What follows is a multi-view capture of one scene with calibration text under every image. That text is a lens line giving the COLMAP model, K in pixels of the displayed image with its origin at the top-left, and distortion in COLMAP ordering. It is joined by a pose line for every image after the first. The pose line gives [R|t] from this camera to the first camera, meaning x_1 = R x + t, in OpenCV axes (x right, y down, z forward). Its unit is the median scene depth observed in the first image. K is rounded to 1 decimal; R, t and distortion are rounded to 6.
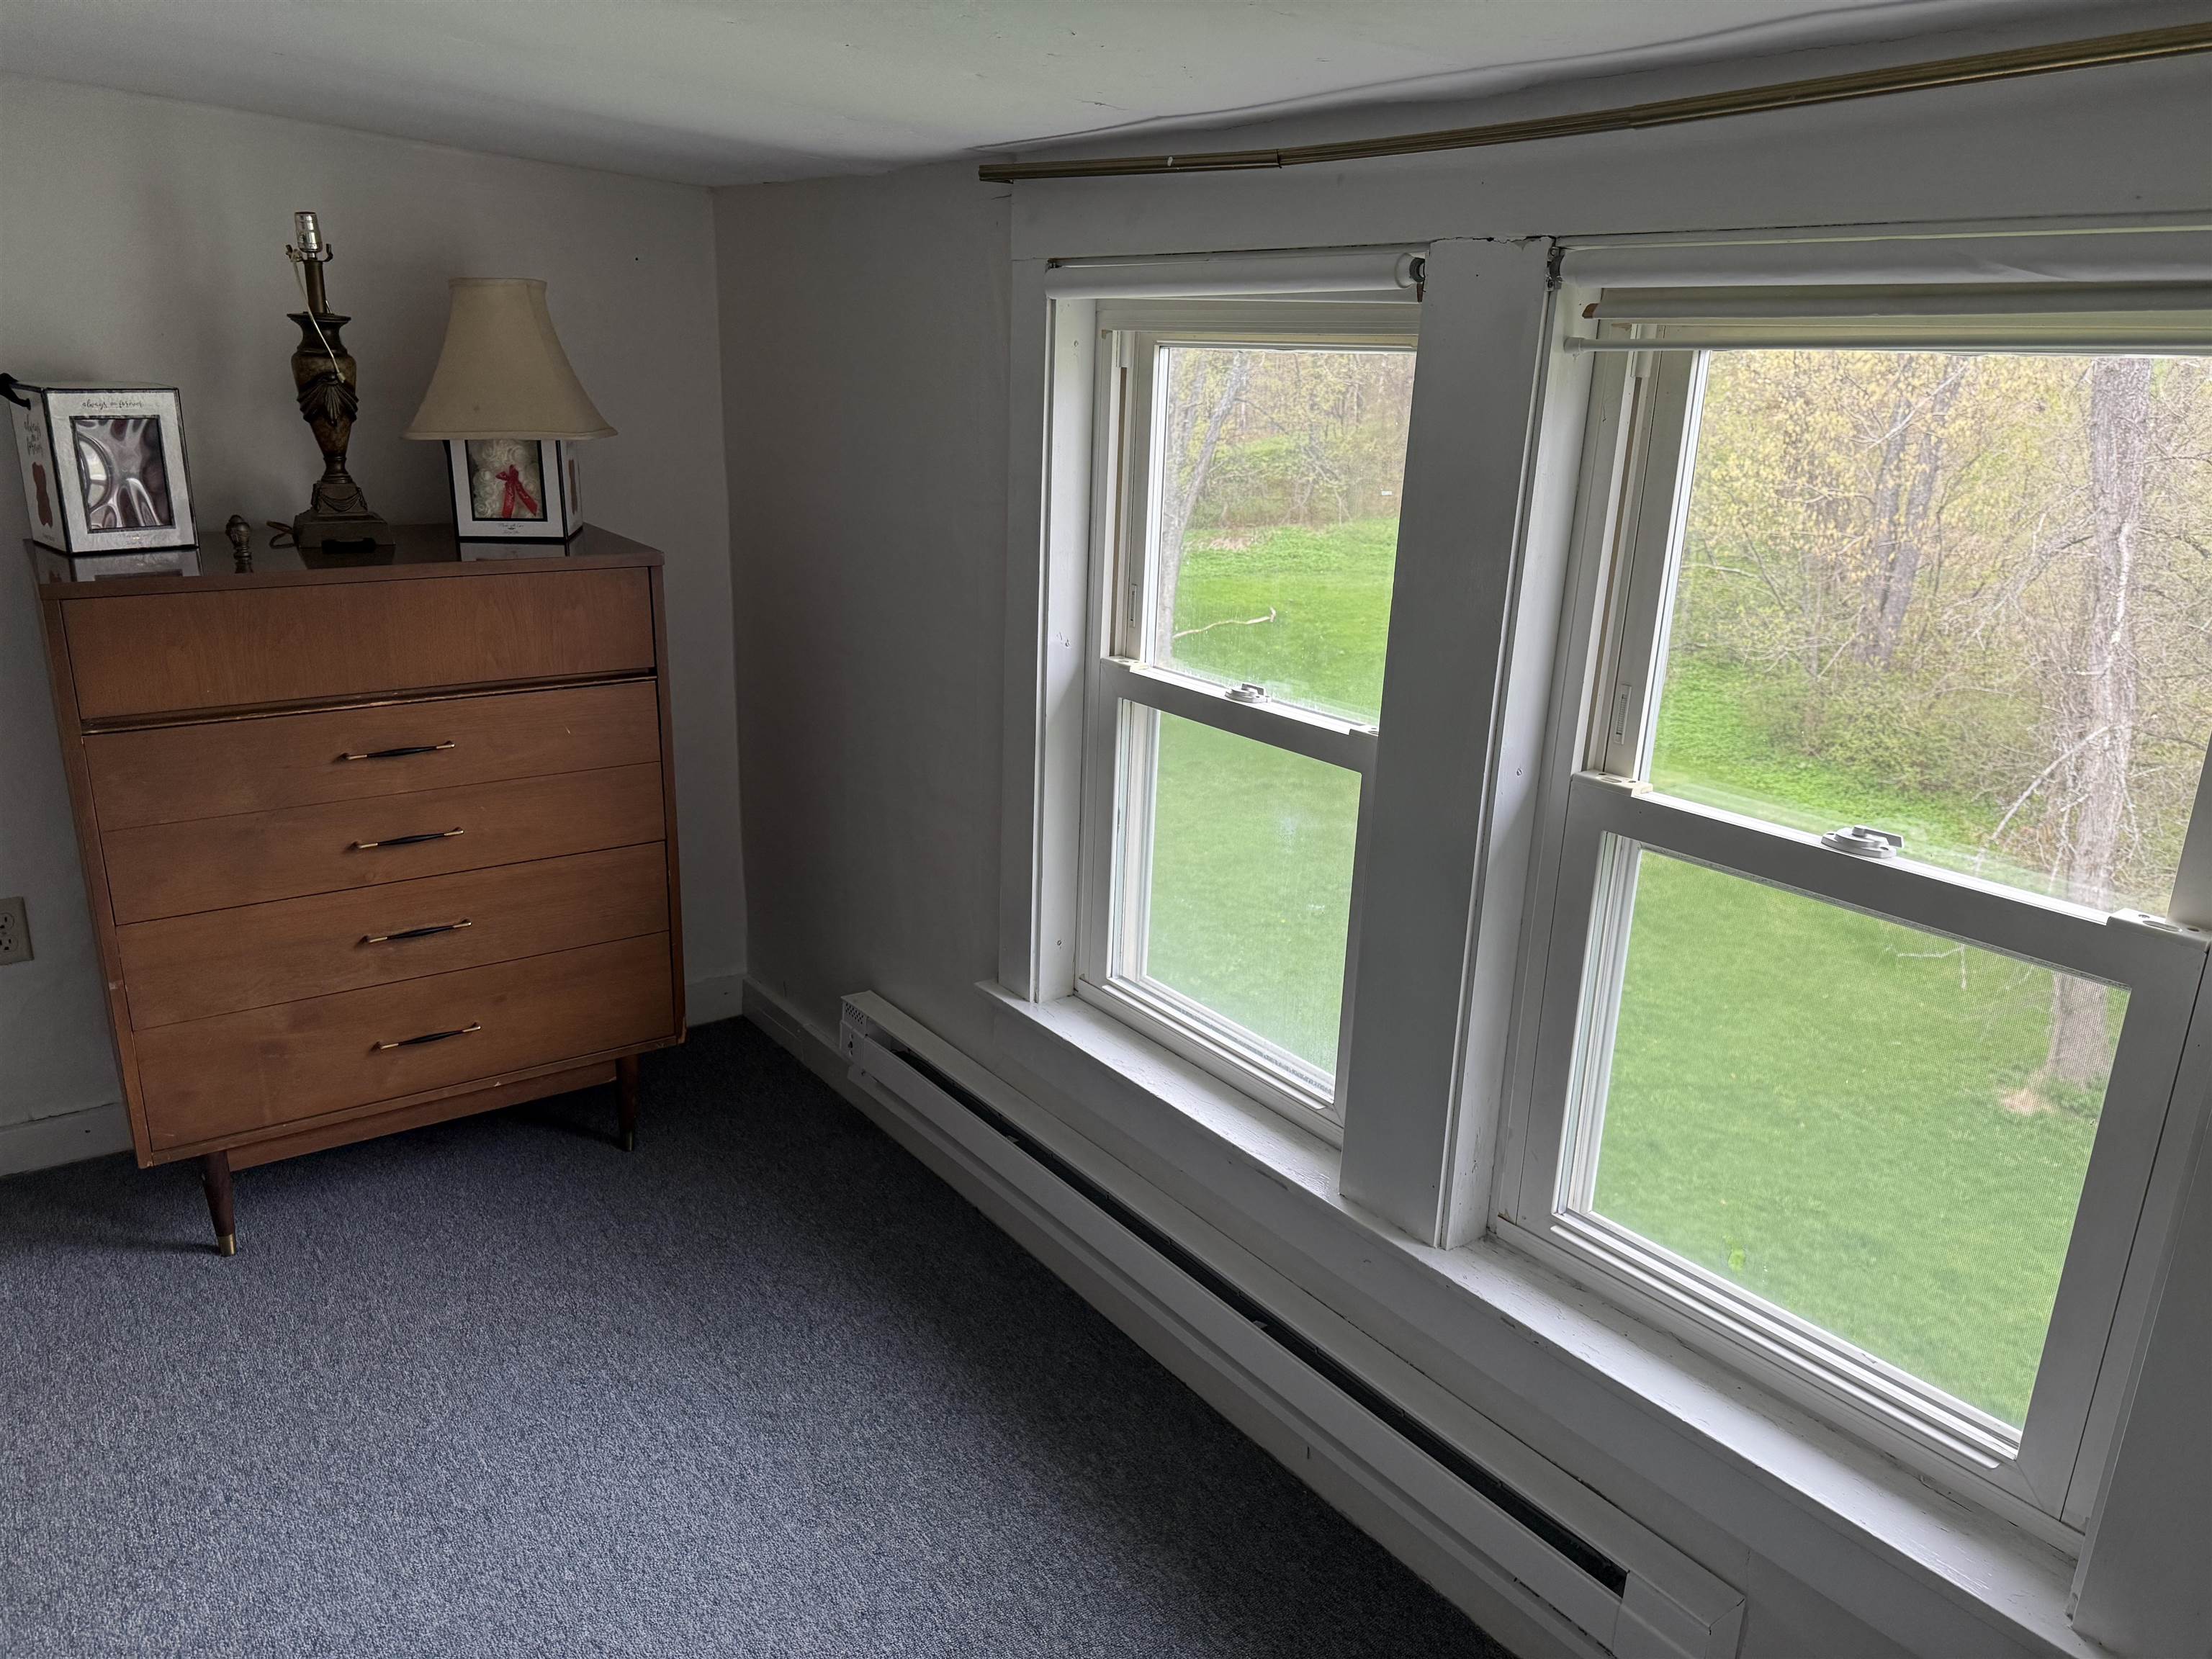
lens RADIAL K [[1560.3, 0, 1106.0], [0, 1560.3, 853.6], [0, 0, 1]] dist [0.004260, -0.017312]
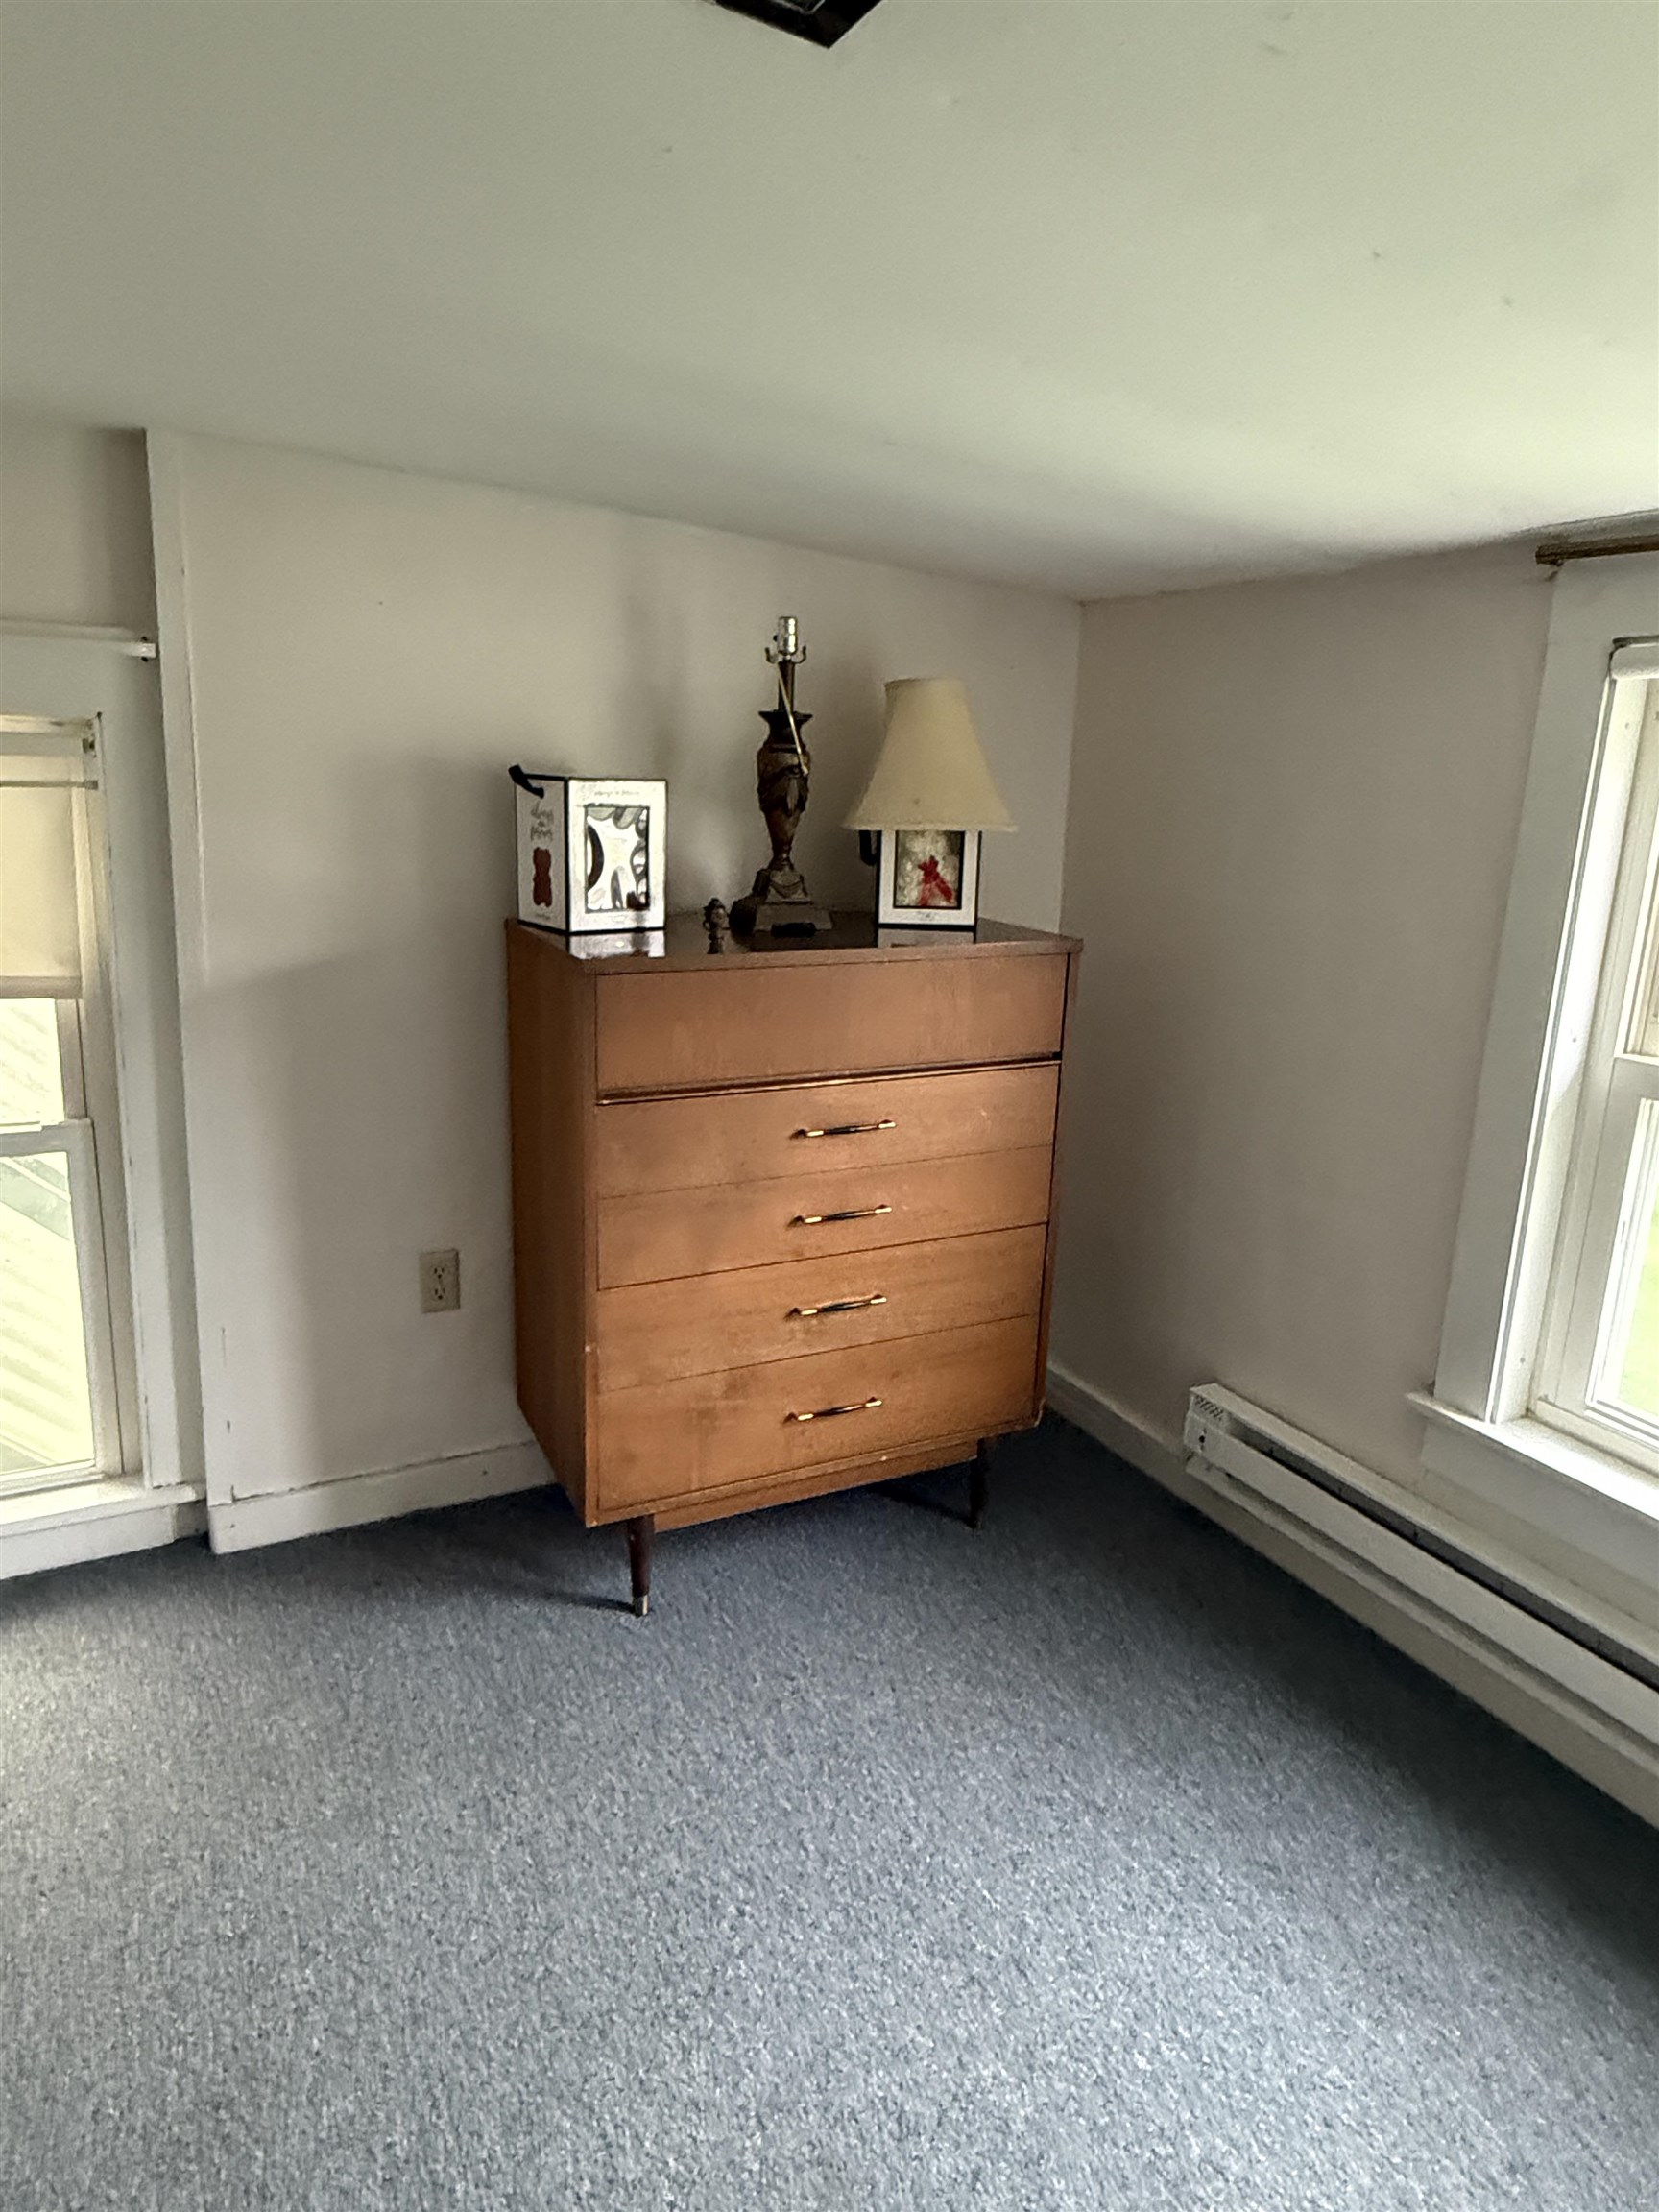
lens RADIAL K [[1345.1, 0, 829.5], [0, 1345.1, 1106.0], [0, 0, 1]] dist [-0.004000, -0.001360]
pose [[0.987000, 0.034278, -0.157025, -0.318592], [-0.046450, 0.996138, -0.074514, -0.014045], [0.153865, 0.080839, 0.984780, 0.128407]]
